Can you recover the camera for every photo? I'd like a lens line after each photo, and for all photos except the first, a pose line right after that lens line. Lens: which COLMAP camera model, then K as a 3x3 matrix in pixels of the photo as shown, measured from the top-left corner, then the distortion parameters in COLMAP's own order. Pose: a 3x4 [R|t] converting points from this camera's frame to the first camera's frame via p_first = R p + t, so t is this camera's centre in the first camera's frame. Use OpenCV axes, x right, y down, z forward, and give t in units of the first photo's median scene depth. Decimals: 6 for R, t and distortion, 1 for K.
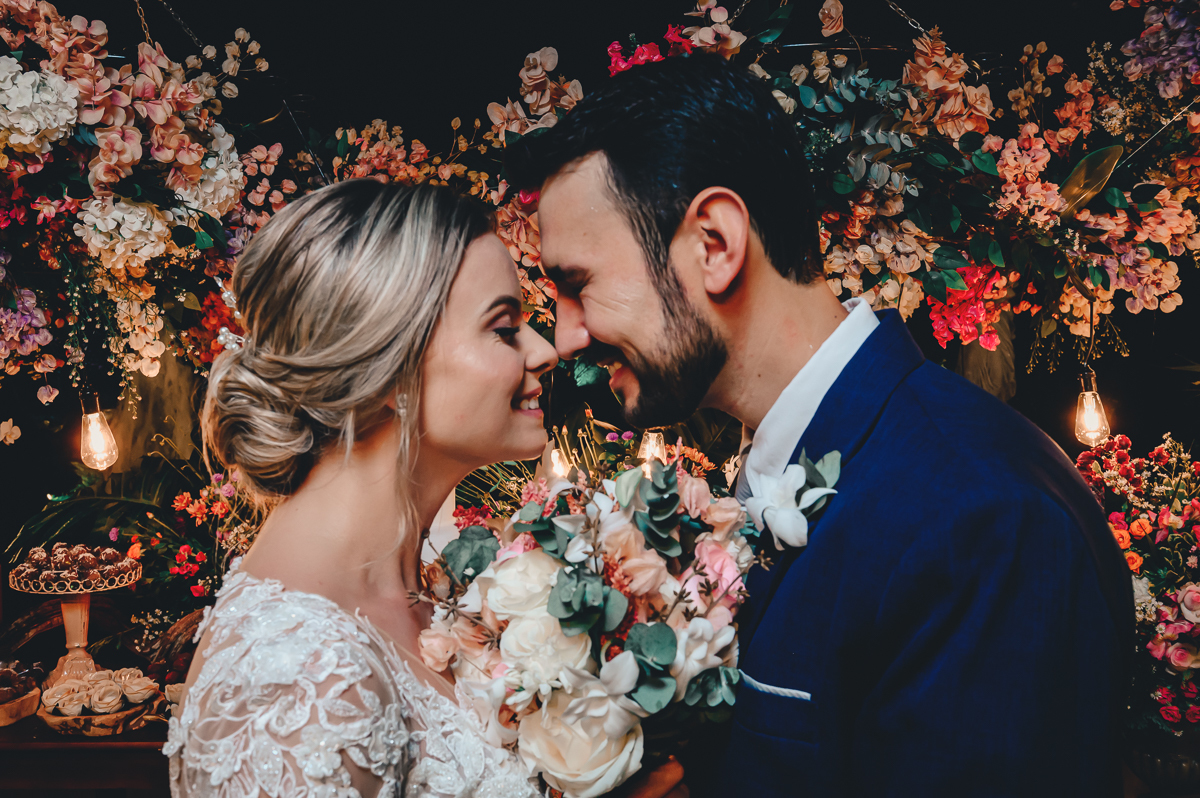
lens RADIAL K [[1115.1, 0, 597.2], [0, 1115.1, 394.6], [0, 0, 1]] dist [-0.012095, -0.016523]
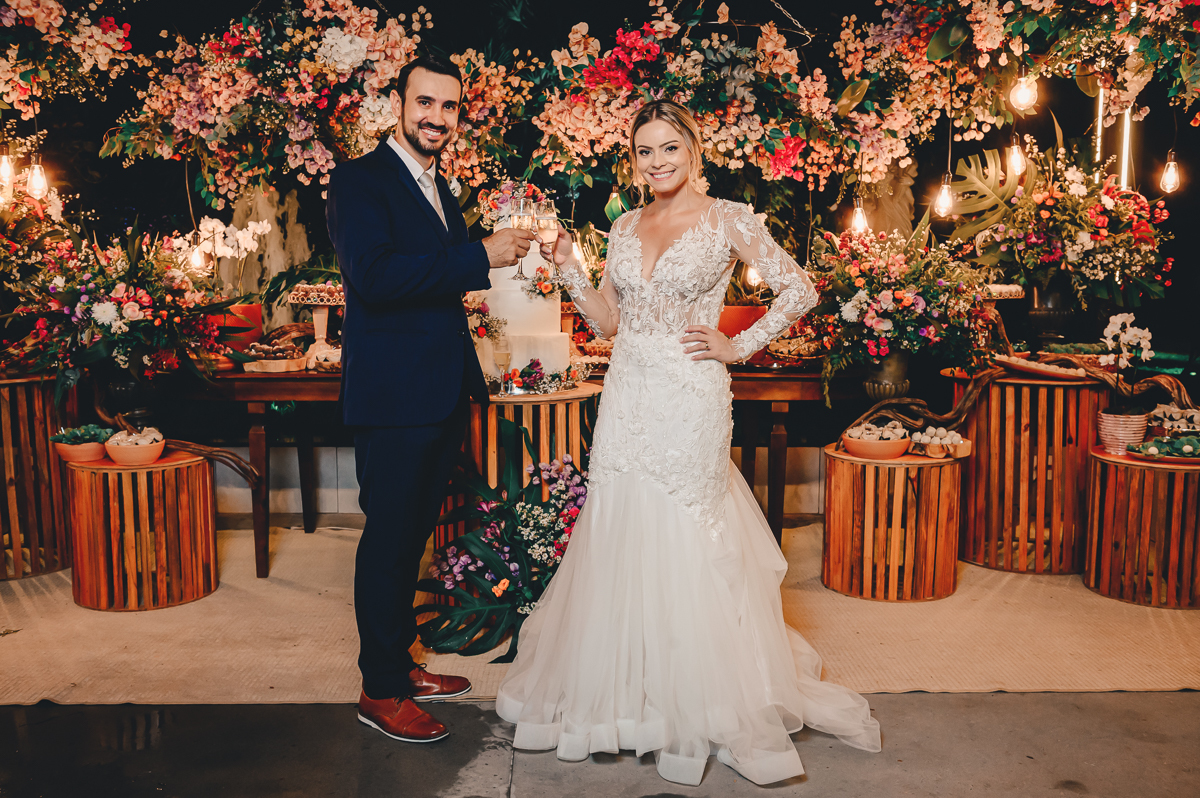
lens RADIAL K [[1152.4, 0, 611.6], [0, 1152.4, 399.5], [0, 0, 1]] dist [-0.014203, 0.000842]
pose [[0.998676, 0.009581, 0.050533, -0.095122], [-0.013878, 0.996252, 0.085375, 0.191361], [-0.049526, -0.085963, 0.995067, -1.158419]]
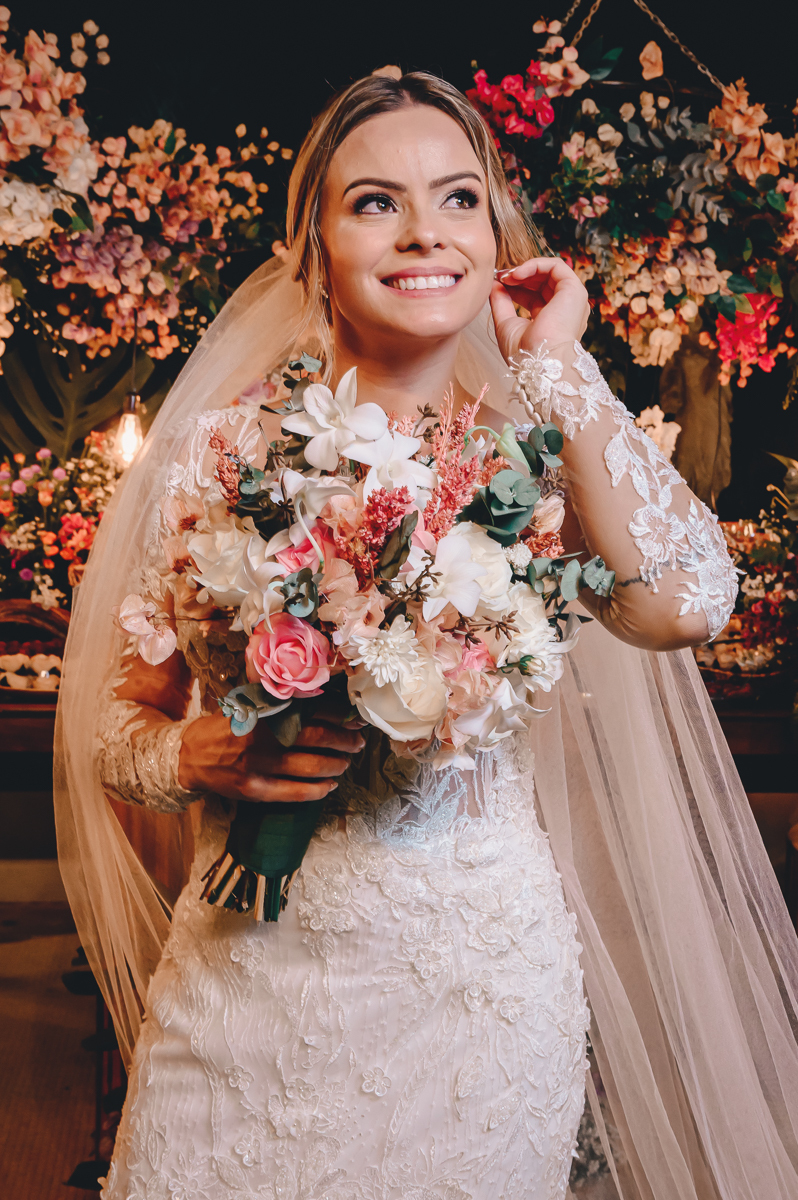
lens RADIAL K [[1419.2, 0, 399.0], [0, 1419.2, 600.0], [0, 0, 1]] dist [-0.001010, -0.011721]
pose [[0.988368, 0.029124, 0.149268, -0.239295], [-0.039281, 0.997076, 0.065554, 0.119179], [-0.146923, -0.070655, 0.986621, -0.414057]]
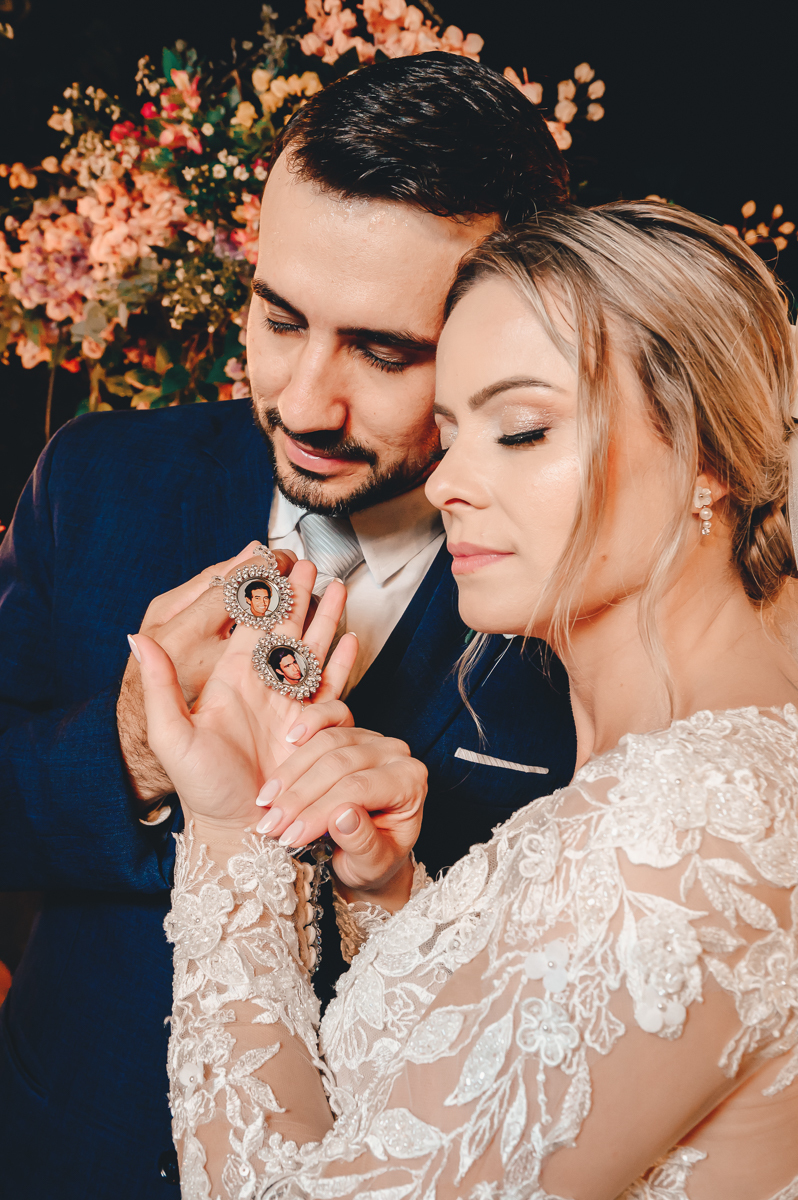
lens RADIAL K [[1254.7, 0, 399.0], [0, 1254.7, 600.0], [0, 0, 1]] dist [-0.011450, 0.007920]
pose [[0.976463, 0.133040, -0.169766, -0.267881], [-0.124905, 0.990485, 0.057784, 0.029940], [0.175838, -0.035219, 0.983789, 0.053782]]
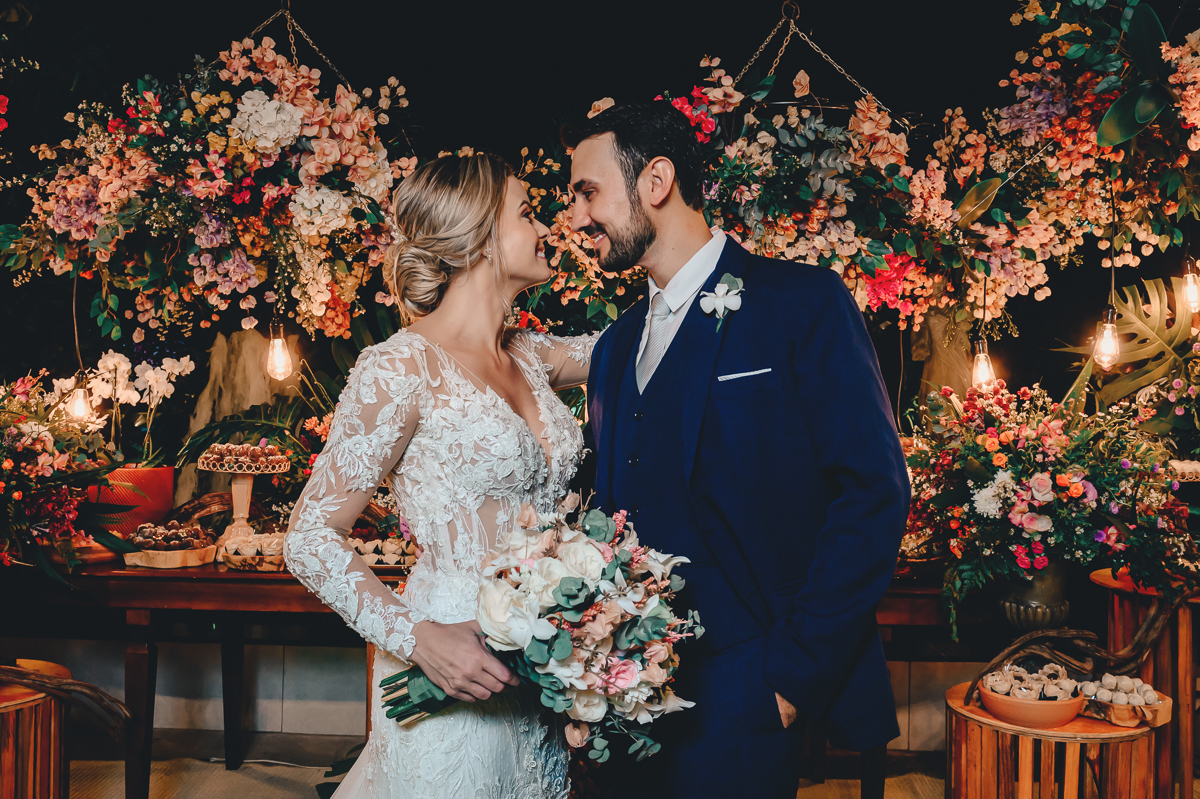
lens RADIAL K [[1086.8, 0, 599.4], [0, 1086.8, 363.8], [0, 0, 1]] dist [-0.022896, -0.011401]
pose [[0.999383, 0.033819, 0.009507, -0.059696], [-0.033122, 0.997284, -0.065787, 0.135673], [-0.011706, 0.065431, 0.997788, -0.413877]]
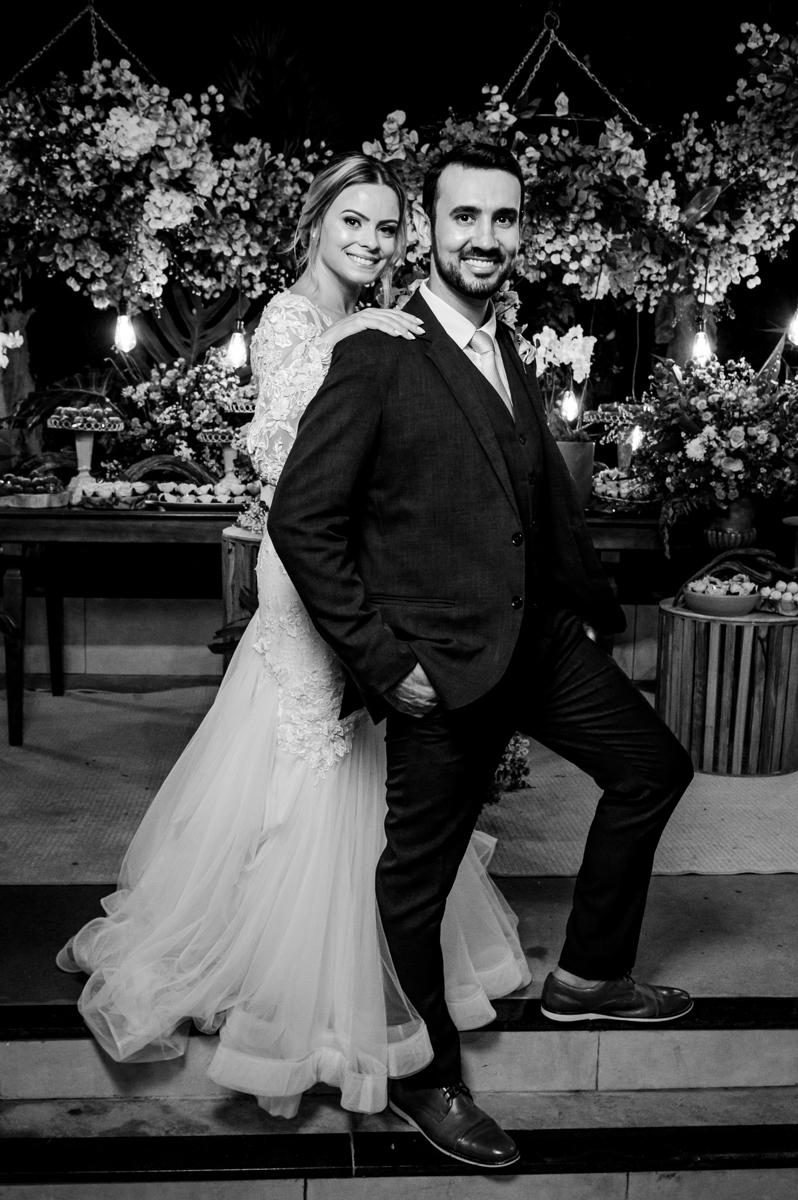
lens RADIAL K [[1332.5, 0, 399.0], [0, 1332.5, 600.0], [0, 0, 1]] dist [-0.021604, 0.013254]
pose [[0.994610, 0.020396, 0.101659, -0.251424], [-0.032311, 0.992610, 0.116971, 0.210670], [-0.098522, -0.119625, 0.987919, -1.183076]]
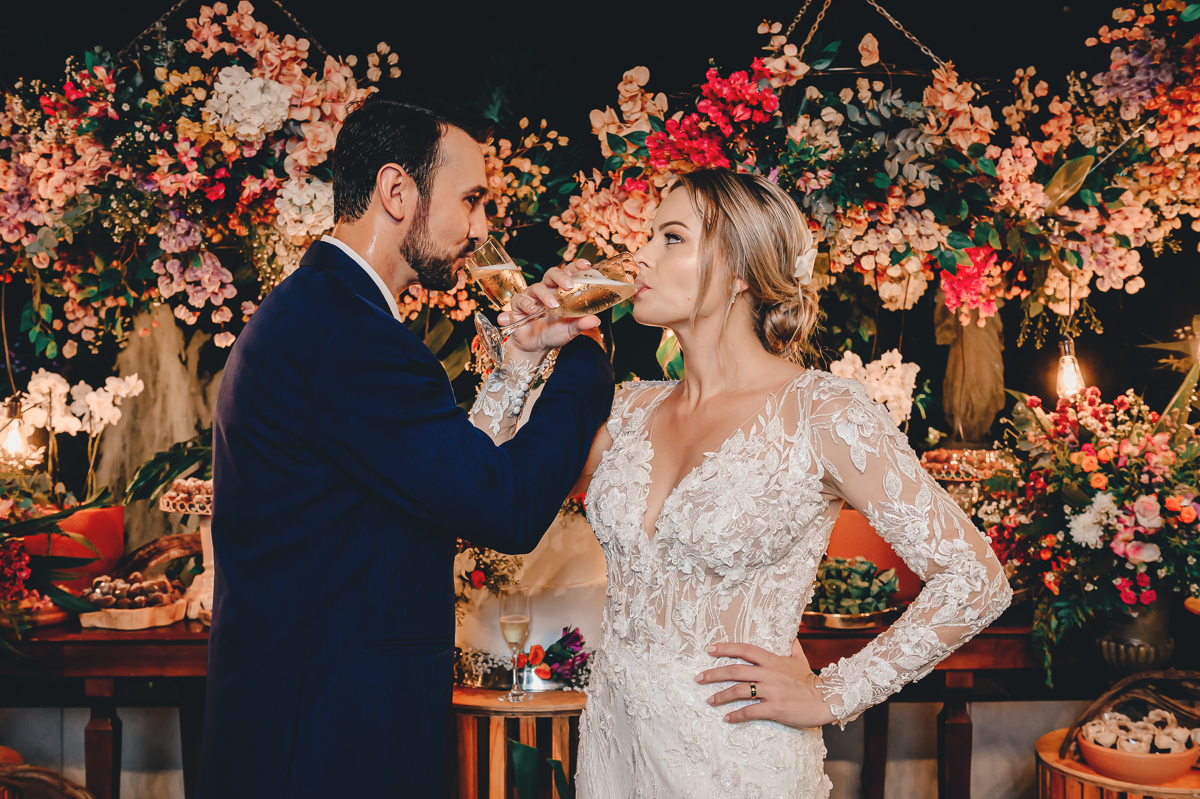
lens RADIAL K [[1279.9, 0, 600.7], [0, 1279.9, 394.0], [0, 0, 1]] dist [-0.012399, 0.001037]
pose [[0.998373, 0.012912, 0.055542, -0.171552], [-0.011437, 0.999576, -0.026790, 0.096468], [-0.055865, 0.026111, 0.998097, -0.432152]]
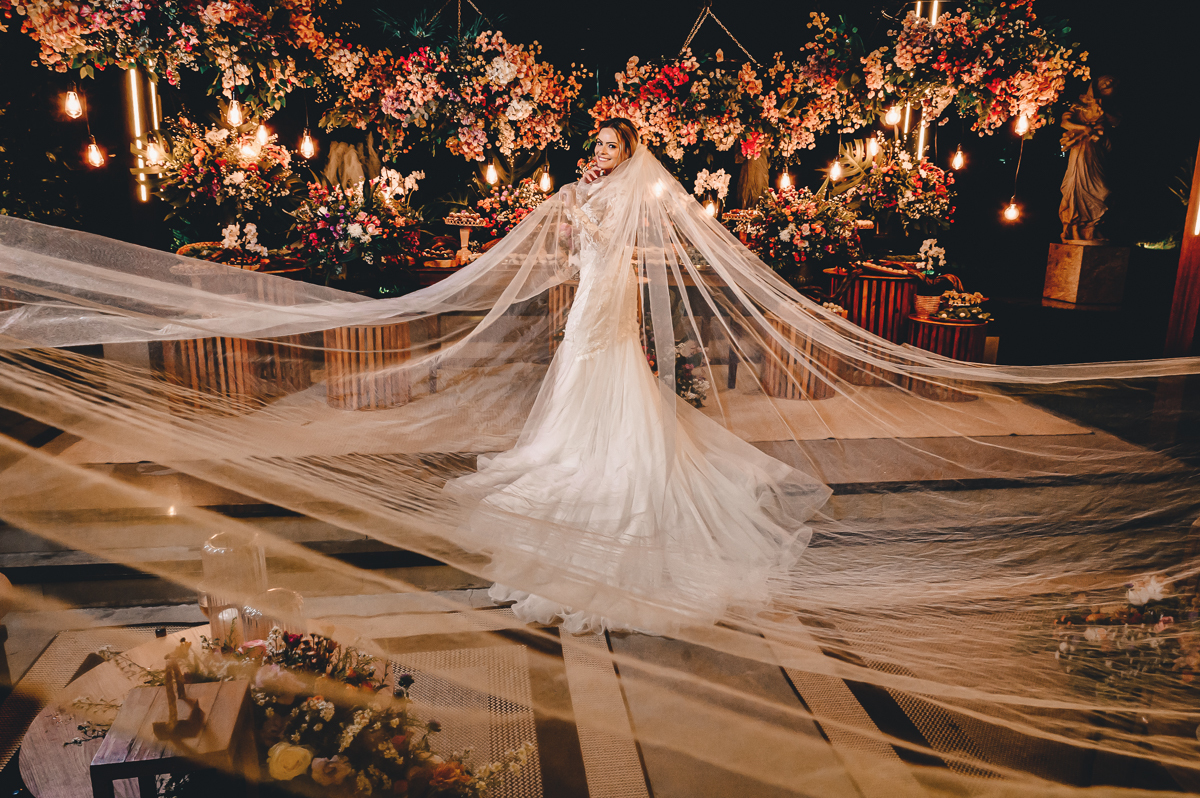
lens RADIAL K [[872.2, 0, 626.9], [0, 872.2, 404.9], [0, 0, 1]] dist [-0.009882, -0.003771]
pose [[0.979983, -0.010609, 0.198797, -0.622381], [-0.032011, 0.977189, 0.209946, 0.164353], [-0.196489, -0.212107, 0.957289, -1.766448]]
